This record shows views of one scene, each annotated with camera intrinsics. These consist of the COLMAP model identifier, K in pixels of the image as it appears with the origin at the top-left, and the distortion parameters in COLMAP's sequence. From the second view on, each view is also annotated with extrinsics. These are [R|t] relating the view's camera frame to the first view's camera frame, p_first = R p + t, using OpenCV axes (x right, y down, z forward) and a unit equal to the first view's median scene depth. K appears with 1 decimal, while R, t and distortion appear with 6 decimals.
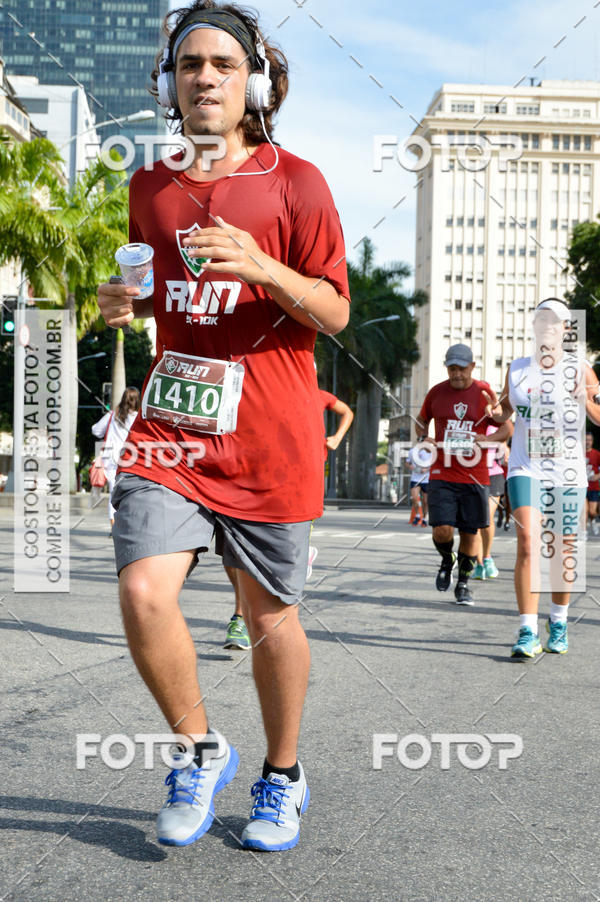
lens RADIAL K [[4341.5, 0, 300.0], [0, 4341.5, 377.8], [0, 0, 1]] dist [0.467035, -1.719297]
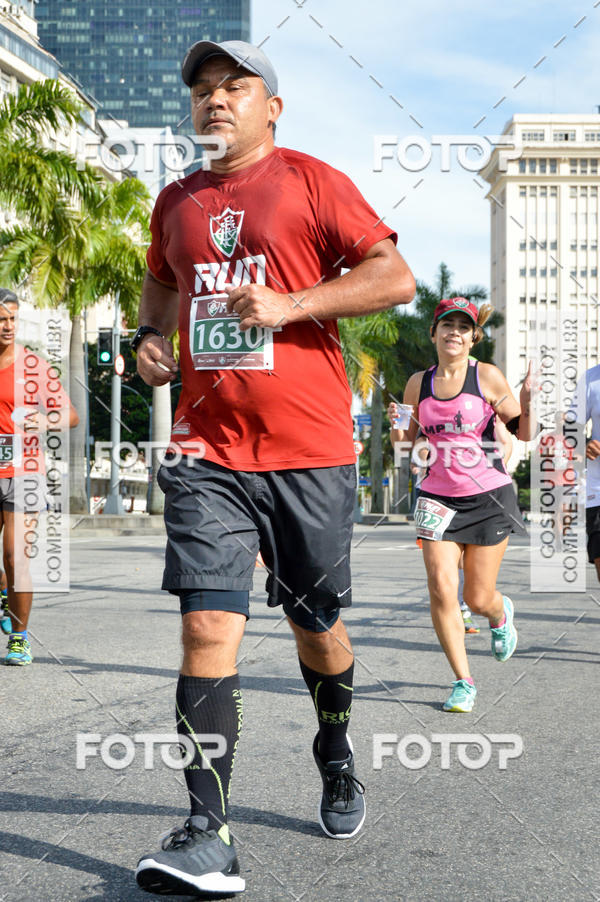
lens RADIAL K [[3436.8, 0, 196.9], [0, 3436.8, 378.7], [0, 0, 1]] dist [0.299871, 2.149816]
pose [[0.998120, -0.022999, -0.056818, 0.002620], [0.021384, 0.999354, -0.028870, 0.018097], [0.057445, 0.027601, 0.997967, 0.169894]]
